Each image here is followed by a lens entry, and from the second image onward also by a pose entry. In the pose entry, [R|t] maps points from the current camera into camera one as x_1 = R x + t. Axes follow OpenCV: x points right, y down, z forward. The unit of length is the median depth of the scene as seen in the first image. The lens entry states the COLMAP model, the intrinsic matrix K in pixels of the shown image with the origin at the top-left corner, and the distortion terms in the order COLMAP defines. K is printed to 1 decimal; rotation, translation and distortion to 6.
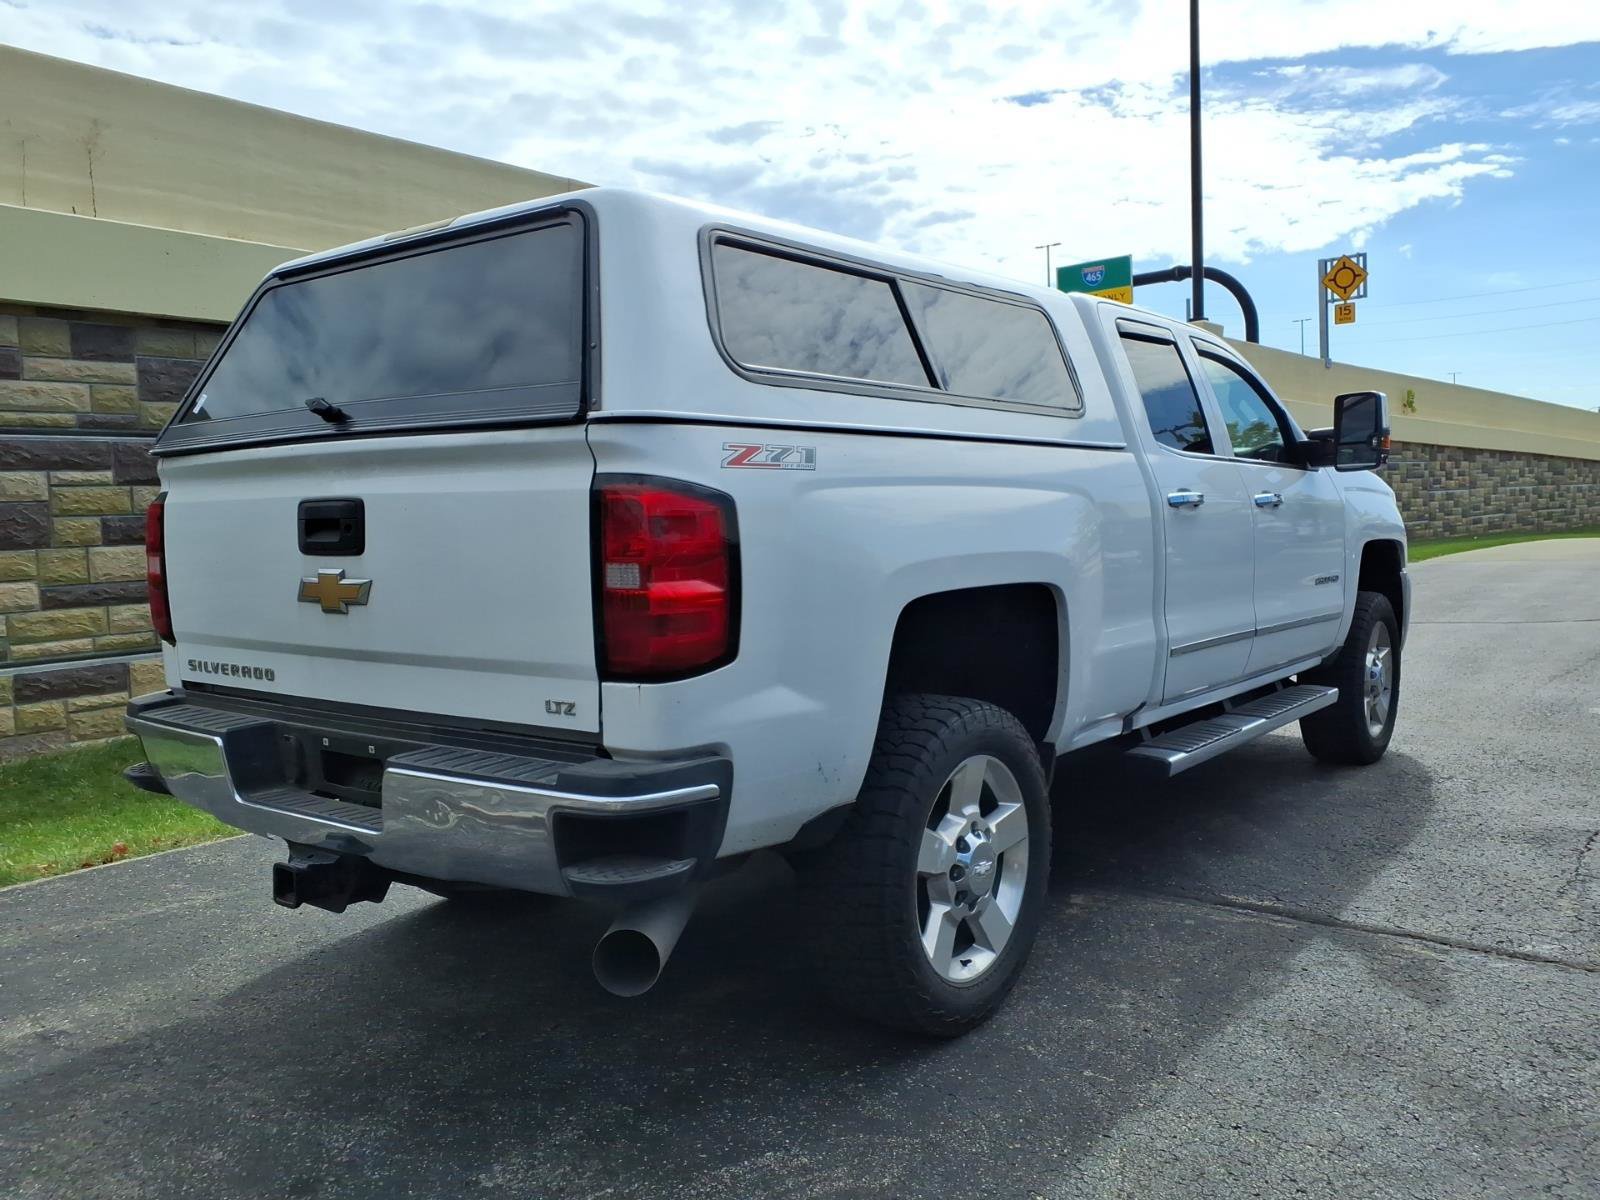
lens RADIAL K [[1286.6, 0, 805.4], [0, 1286.6, 591.1], [0, 0, 1]] dist [0.040815, -0.047768]
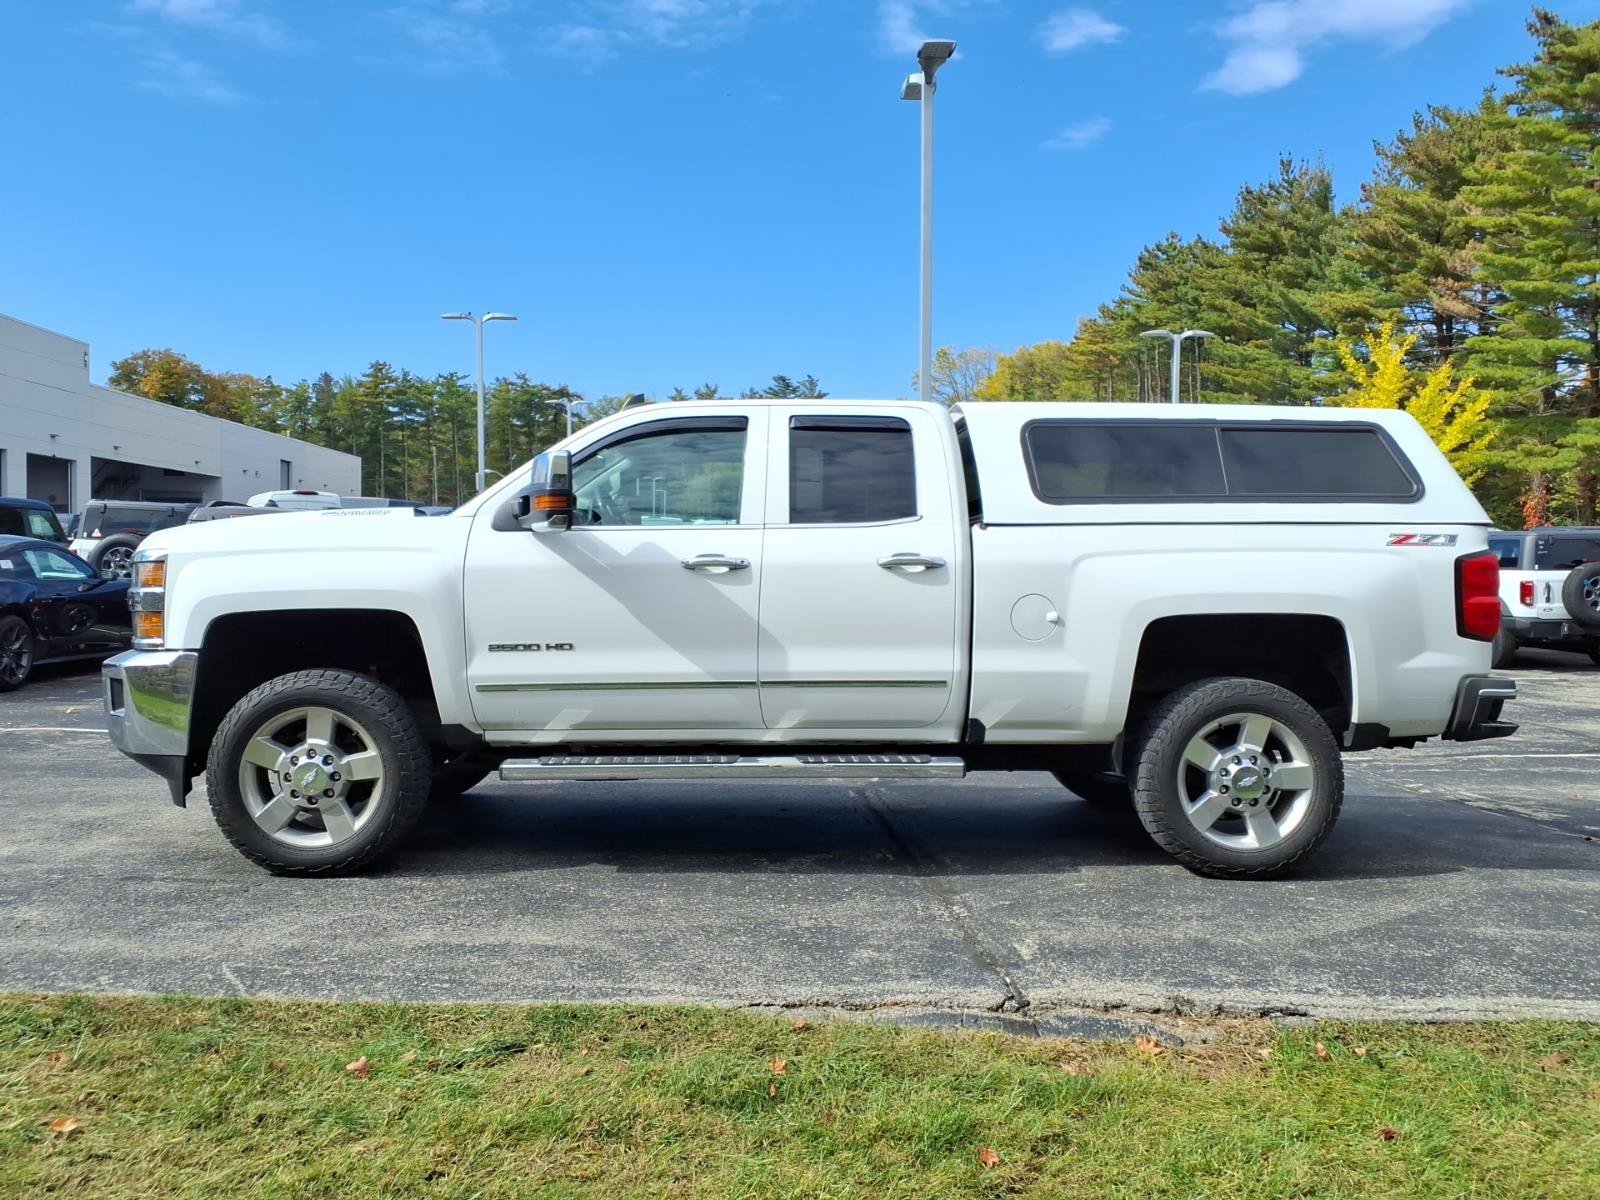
lens RADIAL K [[1274.7, 0, 800.0], [0, 1274.7, 600.0], [0, 0, 1]] dist [0.039867, -0.036078]
pose [[-0.637699, 0.006583, 0.770257, -0.991281], [0.055867, 0.997725, 0.037725, -0.099170], [-0.768257, 0.067090, -0.636616, 2.238885]]
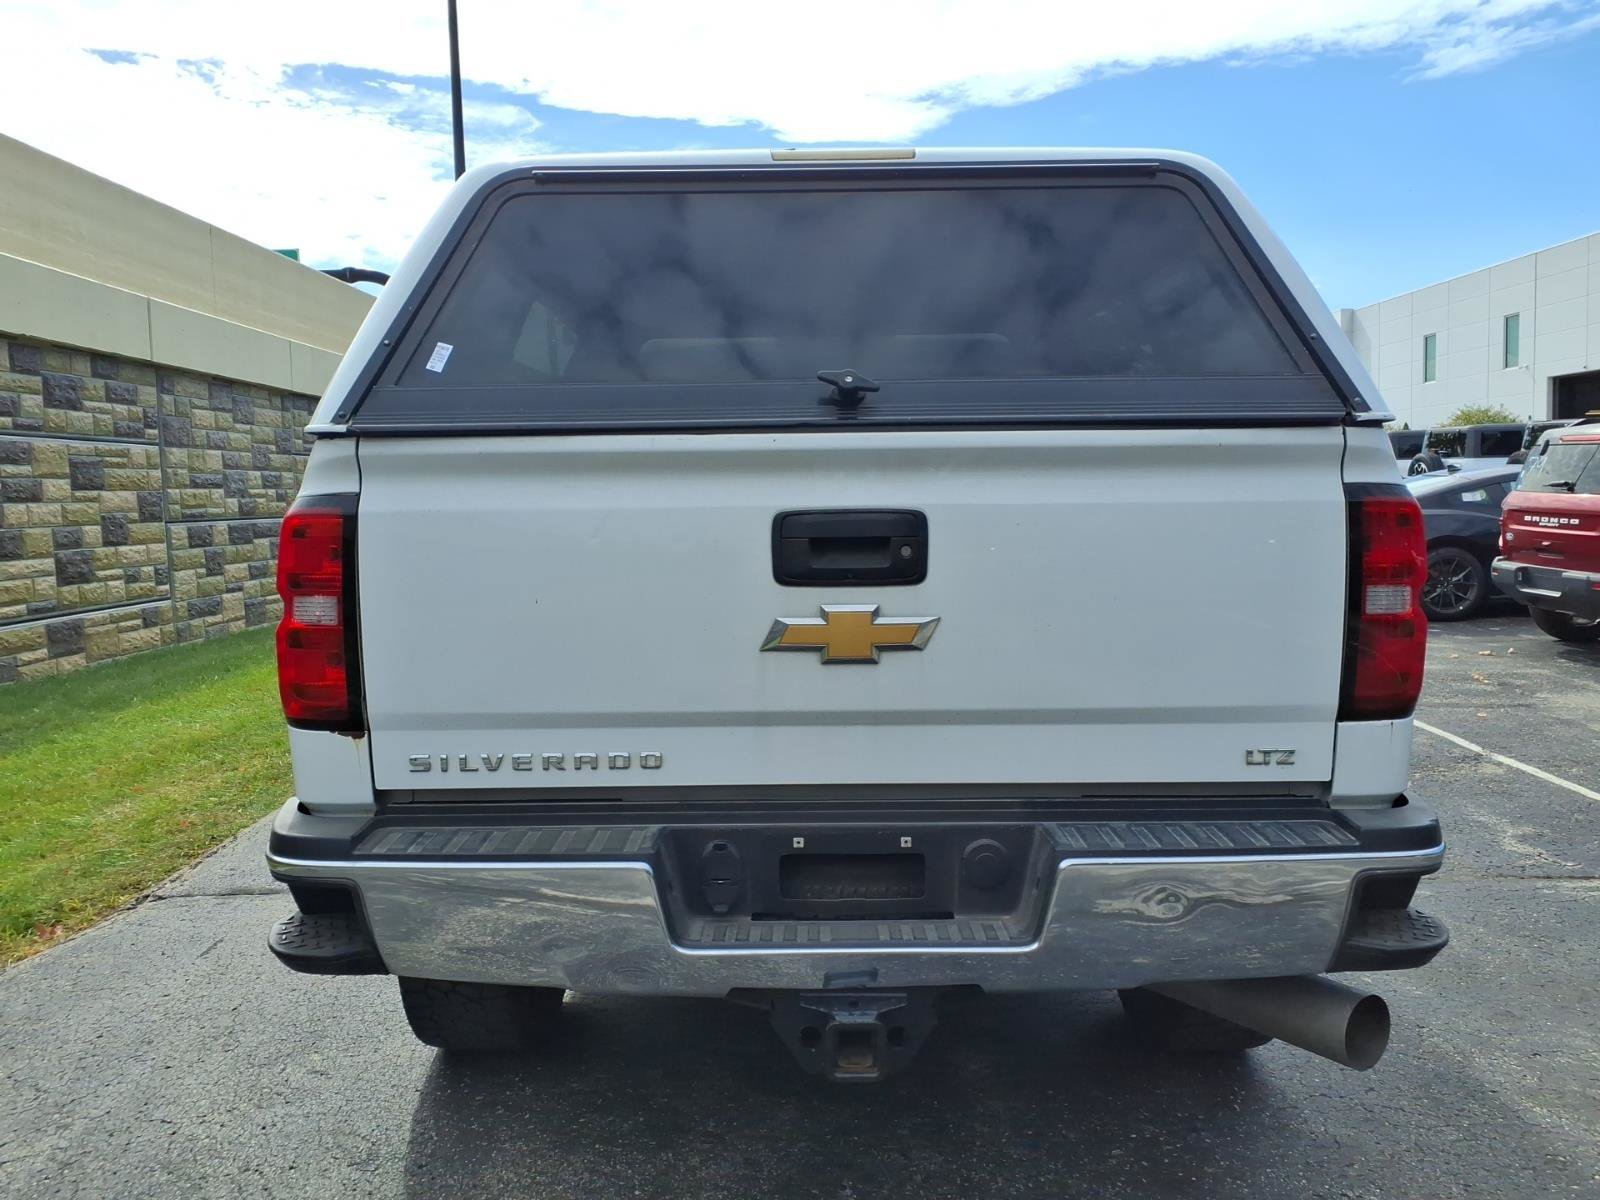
lens RADIAL K [[1274.7, 0, 800.0], [0, 1274.7, 600.0], [0, 0, 1]] dist [0.039867, -0.036078]
pose [[0.794822, -0.034083, 0.605885, -0.588357], [0.031892, 0.999388, 0.014383, -0.022049], [-0.606004, 0.007891, 0.795422, 0.318584]]
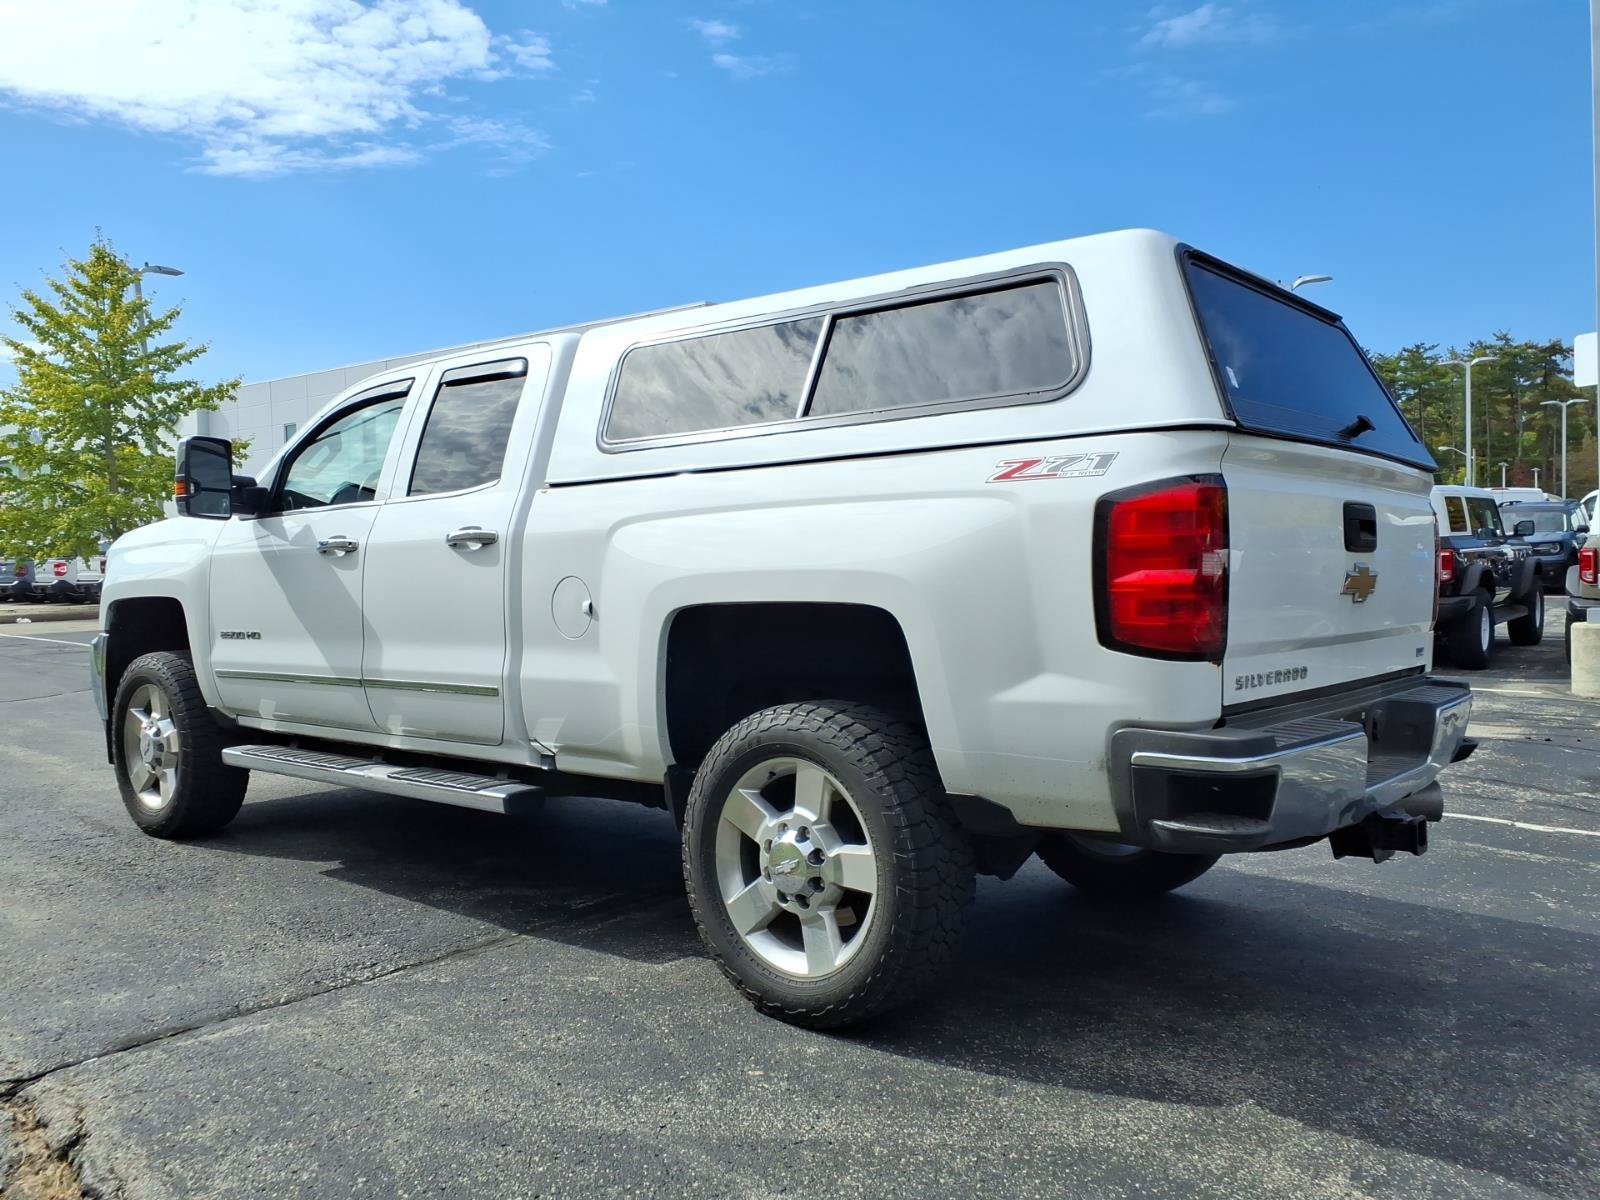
lens RADIAL K [[1293.3, 0, 814.5], [0, 1293.3, 583.0], [0, 0, 1]] dist [0.053636, -0.035990]
pose [[0.045474, 0.016094, 0.998836, -1.112290], [0.069484, 0.997398, -0.019234, -0.007925], [-0.996546, 0.070278, 0.044237, 1.028600]]
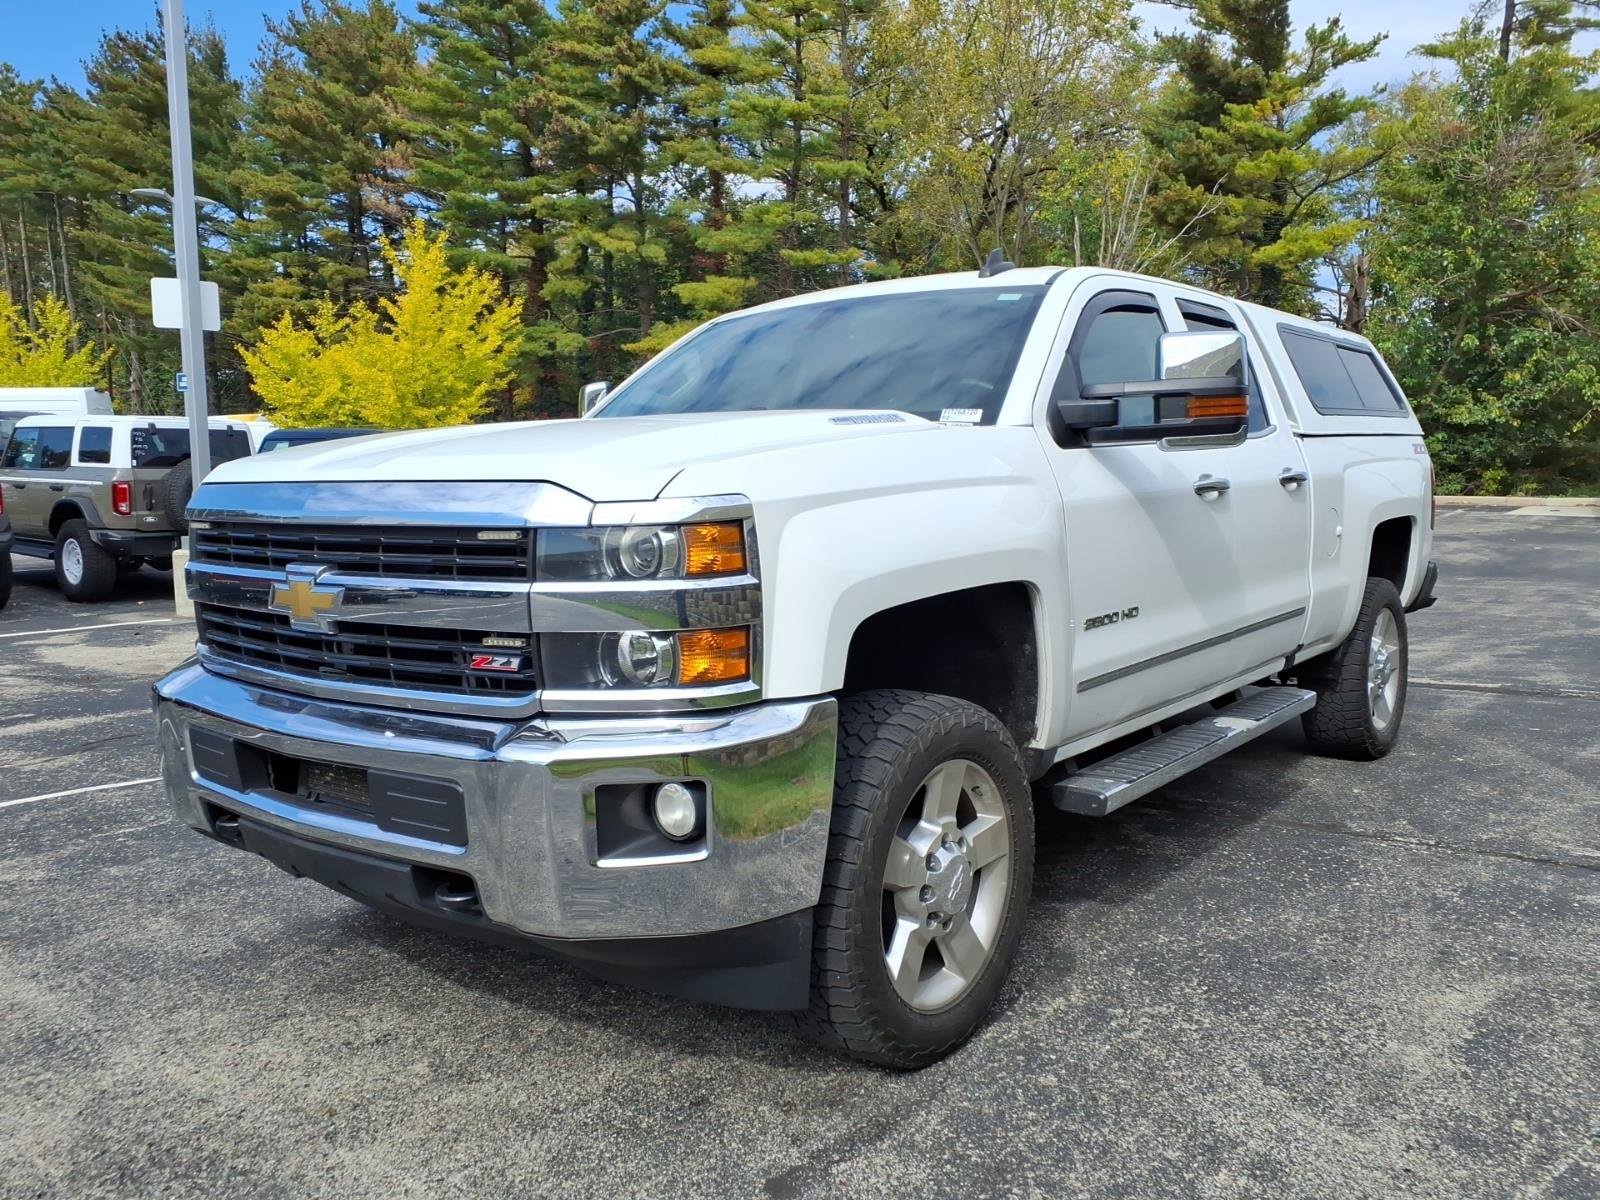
lens RADIAL K [[1286.6, 0, 805.4], [0, 1286.6, 591.1], [0, 0, 1]] dist [0.040815, -0.047768]
pose [[-0.999022, 0.038167, 0.022337, 0.331382], [0.041205, 0.986767, 0.156821, -0.182307], [-0.016056, 0.157588, -0.987374, 2.504357]]
